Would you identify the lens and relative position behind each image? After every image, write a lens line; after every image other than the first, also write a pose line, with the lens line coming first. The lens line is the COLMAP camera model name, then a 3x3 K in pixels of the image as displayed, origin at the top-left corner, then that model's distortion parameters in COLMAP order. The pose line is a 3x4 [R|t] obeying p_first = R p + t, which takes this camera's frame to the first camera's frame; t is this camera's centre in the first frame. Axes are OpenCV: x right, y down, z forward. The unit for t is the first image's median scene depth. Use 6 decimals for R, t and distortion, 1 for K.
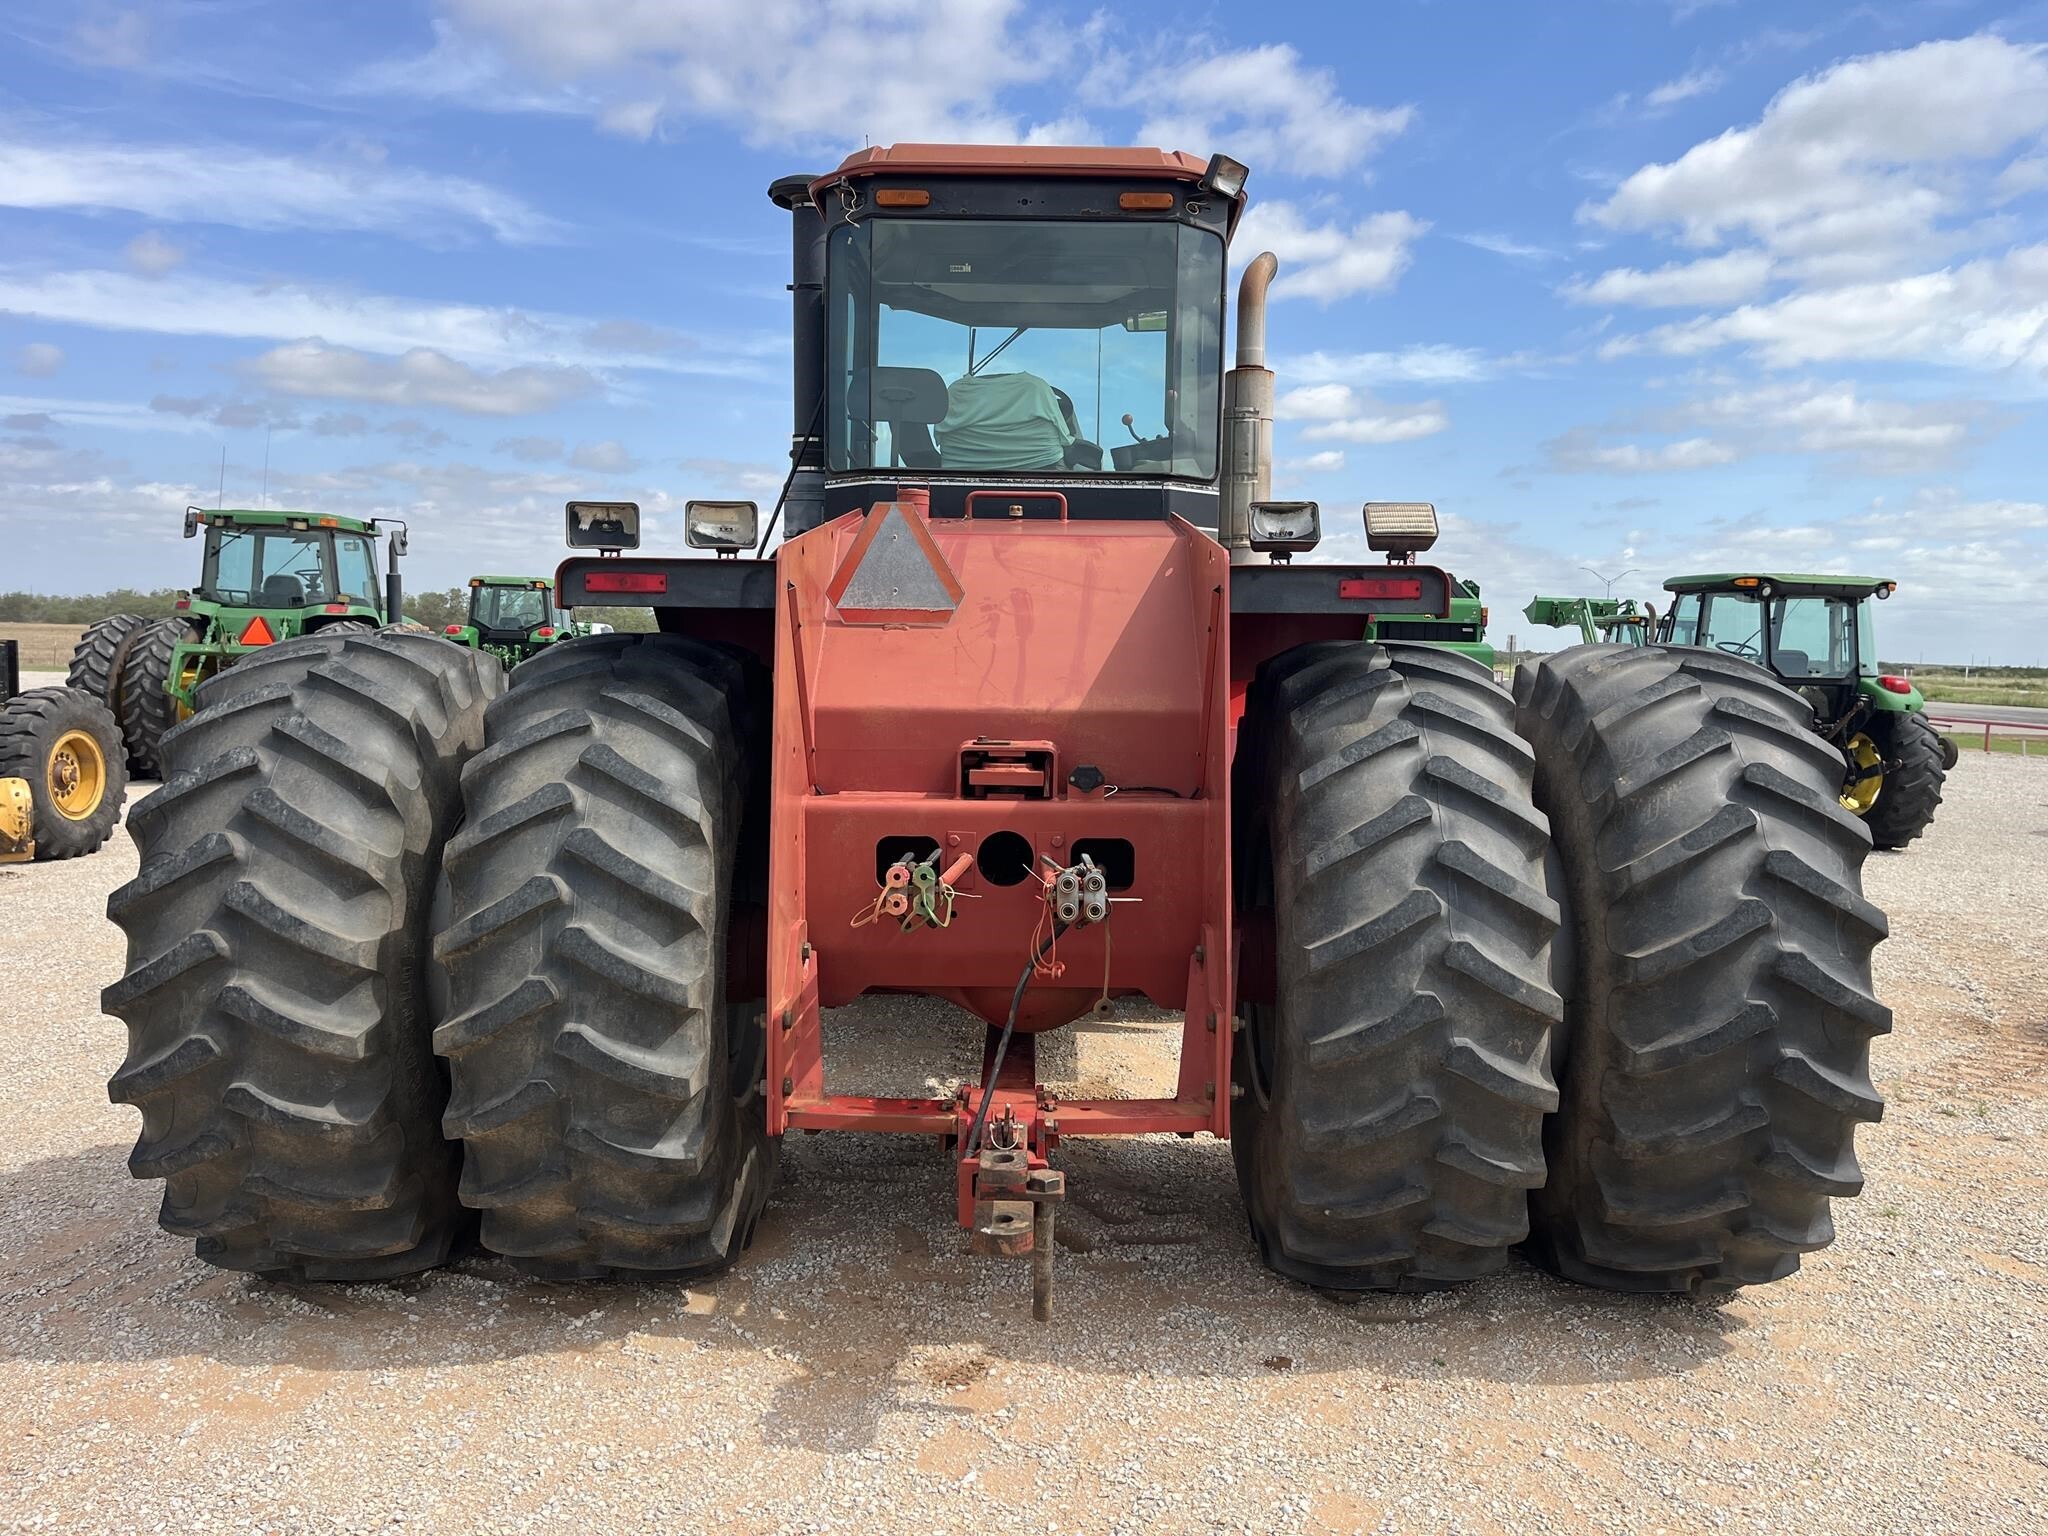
lens RADIAL K [[1538.5, 0, 1024.9], [0, 1538.5, 774.7], [0, 0, 1]] dist [0.081008, -0.101110]
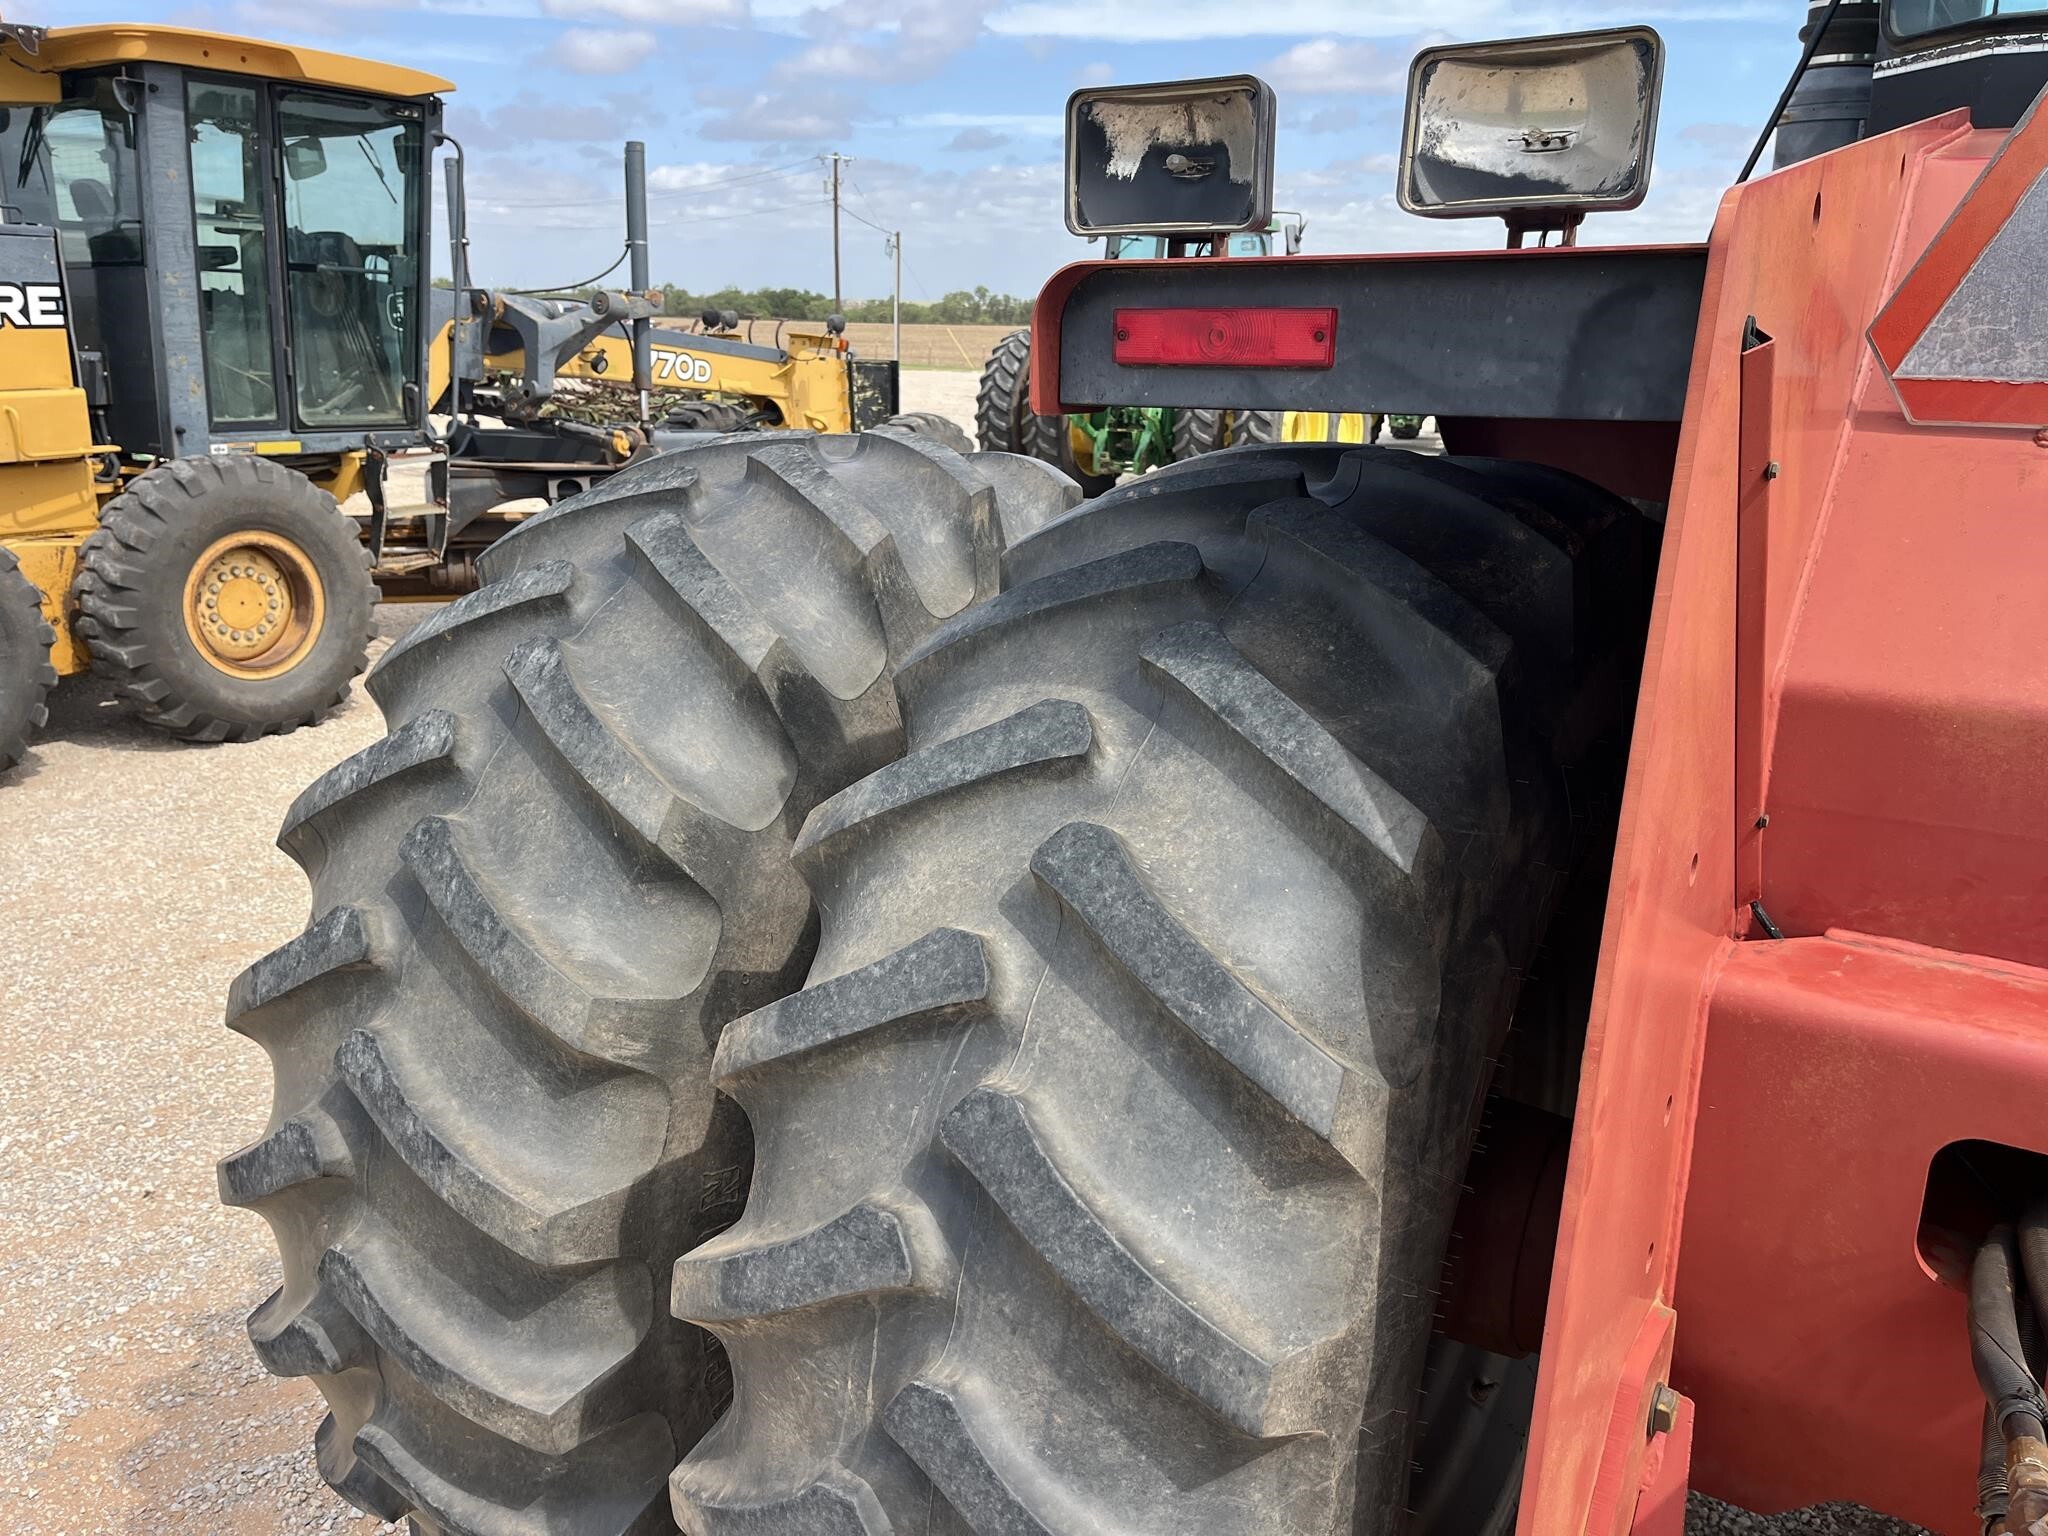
lens RADIAL K [[1538.5, 0, 1024.9], [0, 1538.5, 774.7], [0, 0, 1]] dist [0.081008, -0.101110]
pose [[0.838085, 0.143518, -0.526323, -0.094861], [-0.042589, 0.979043, 0.199149, -0.088951], [0.543874, -0.144488, 0.826634, 0.632874]]
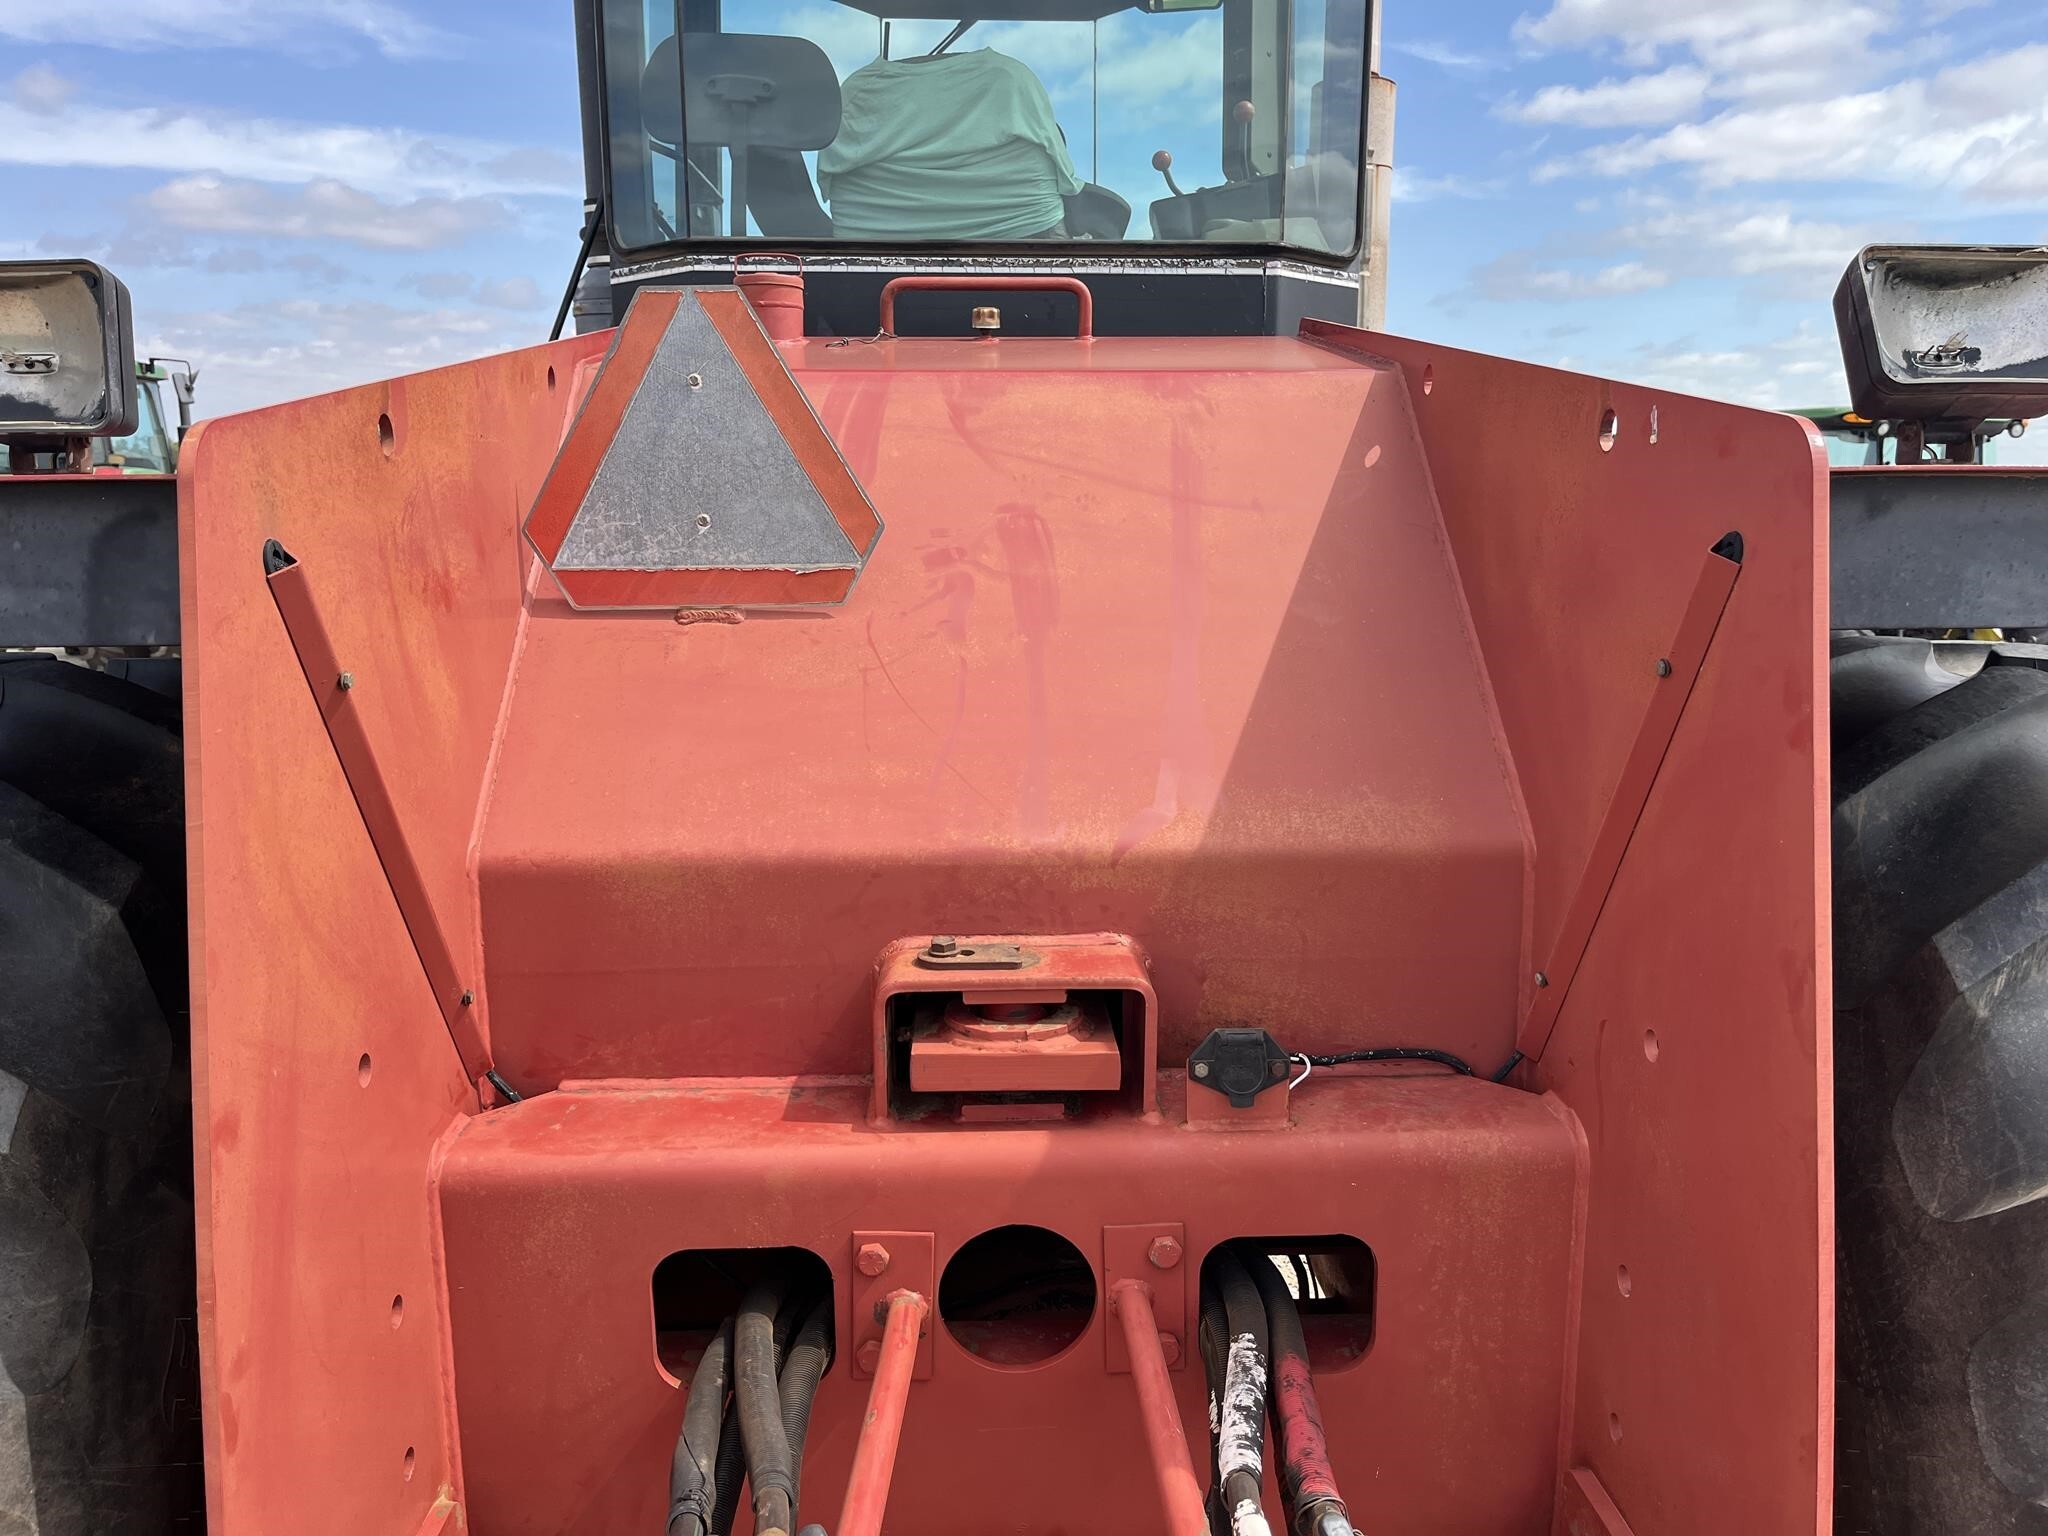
lens RADIAL K [[1545.5, 0, 1025.6], [0, 1545.5, 792.6], [0, 0, 1]] dist [0.069147, -0.102995]
pose [[0.998691, -0.024674, 0.044802, -0.024268], [0.019476, 0.993408, 0.112963, -0.102083], [-0.047294, -0.111942, 0.992589, 0.649696]]
